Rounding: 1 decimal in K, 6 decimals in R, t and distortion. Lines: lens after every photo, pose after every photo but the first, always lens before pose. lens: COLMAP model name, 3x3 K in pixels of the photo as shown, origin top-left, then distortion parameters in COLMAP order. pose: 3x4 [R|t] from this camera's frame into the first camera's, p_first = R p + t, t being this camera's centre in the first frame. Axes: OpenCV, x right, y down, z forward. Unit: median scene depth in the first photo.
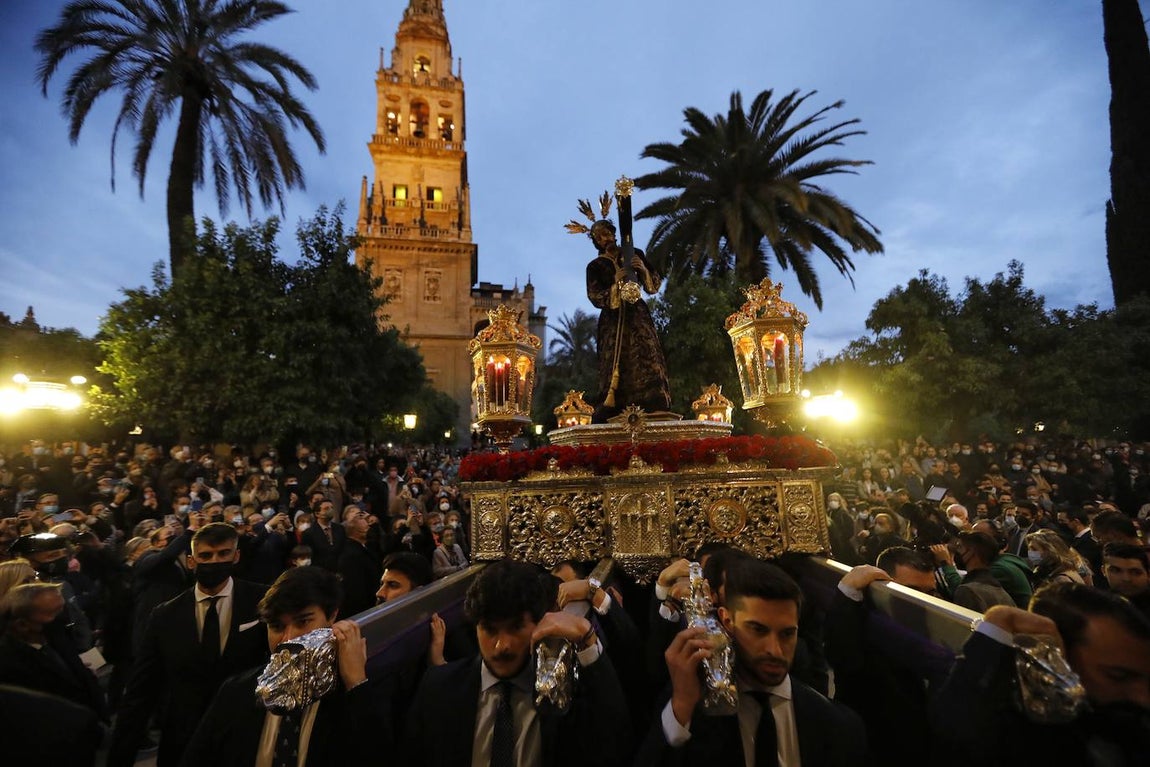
lens RADIAL K [[518.9, 0, 576.1], [0, 518.9, 380.7], [0, 0, 1]] dist [0.008356, 0.001861]
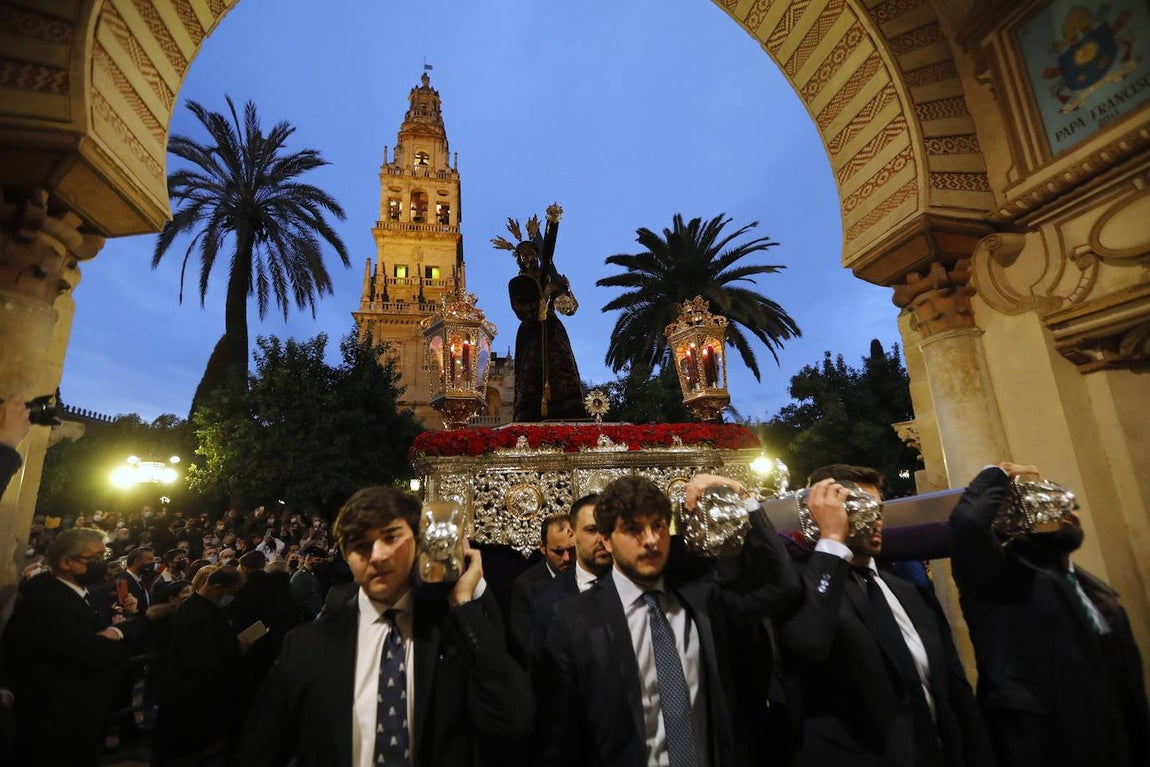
lens RADIAL K [[518.9, 0, 576.3], [0, 518.9, 383.7], [0, 0, 1]] dist [0.008356, 0.001861]
pose [[0.999621, -0.025295, 0.010870, 0.031194], [0.026310, 0.993968, -0.106470, -0.012706], [-0.008111, 0.106715, 0.994257, -0.176198]]
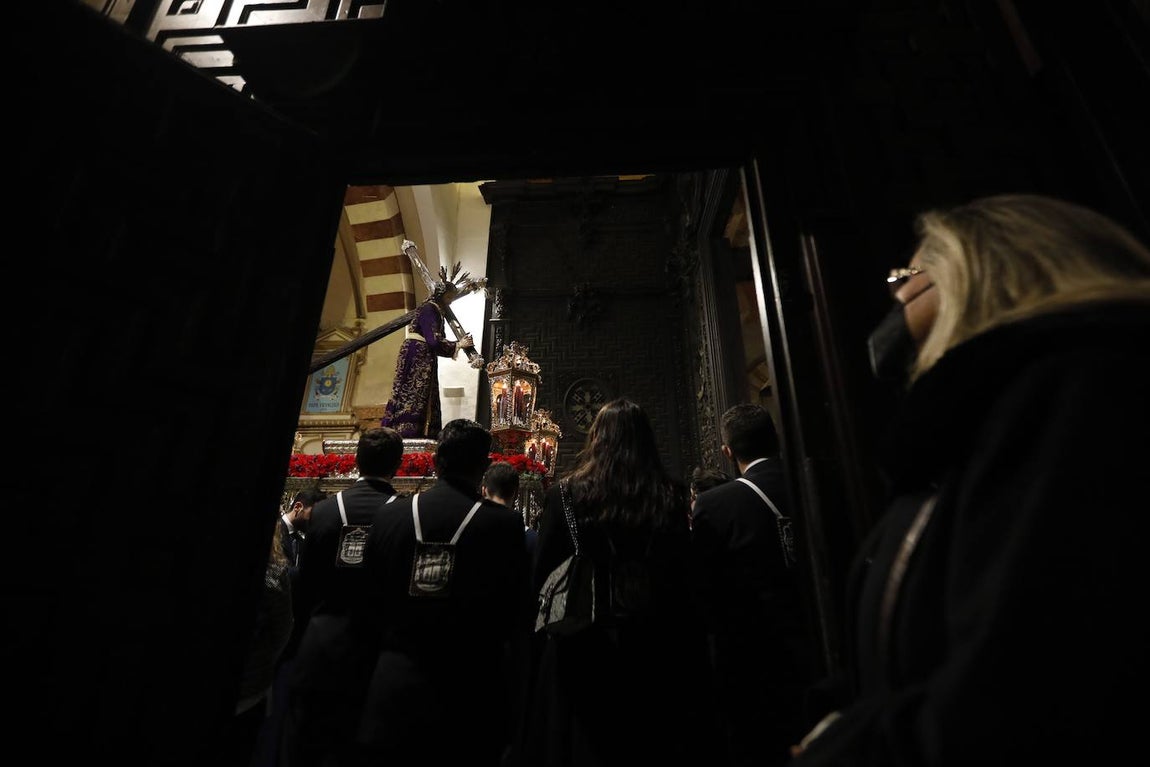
lens RADIAL K [[518.9, 0, 569.4], [0, 518.9, 389.5], [0, 0, 1]] dist [0.008356, 0.001861]
pose [[0.267979, 0.369524, 0.889741, -0.151378], [-0.142292, 0.928572, -0.342794, 0.001499], [-0.952859, -0.034742, 0.301418, -0.363598]]
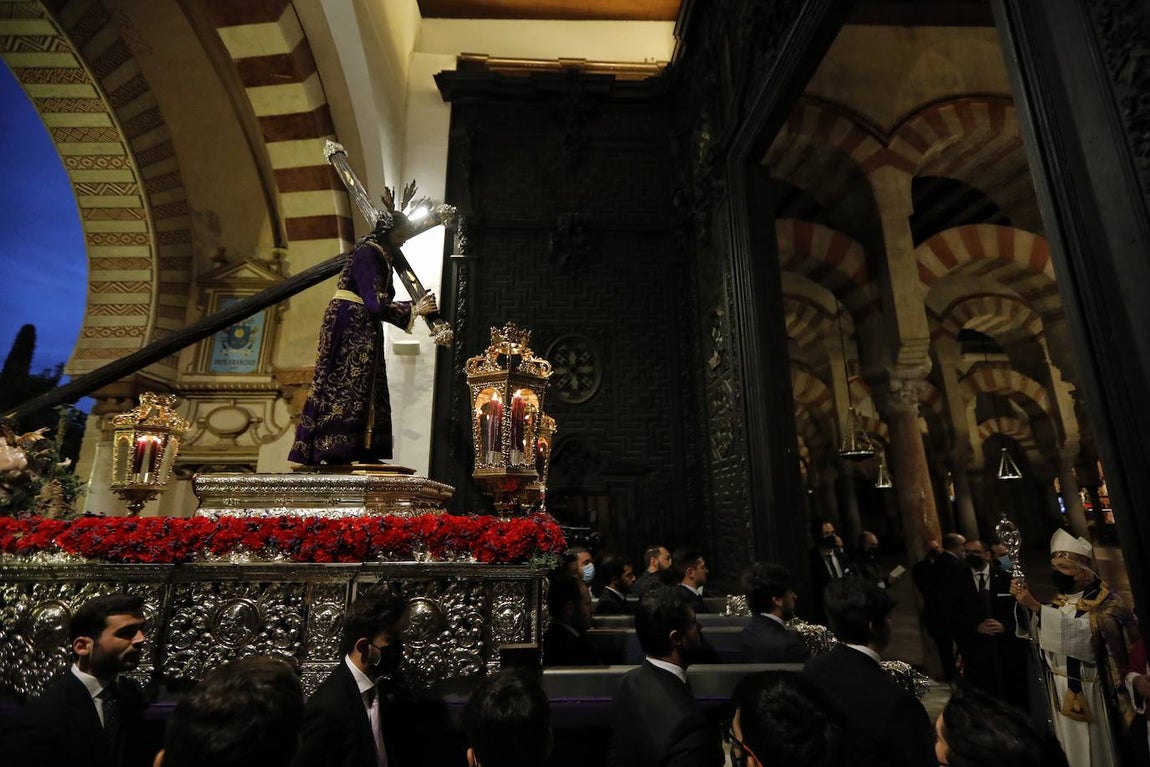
lens RADIAL K [[518.9, 0, 571.5], [0, 518.9, 391.2], [0, 0, 1]] dist [0.008356, 0.001861]
pose [[0.176463, 0.243793, 0.953638, -0.091752], [-0.135023, 0.965679, -0.221886, -0.044179], [-0.975002, -0.089608, 0.203324, -0.319302]]
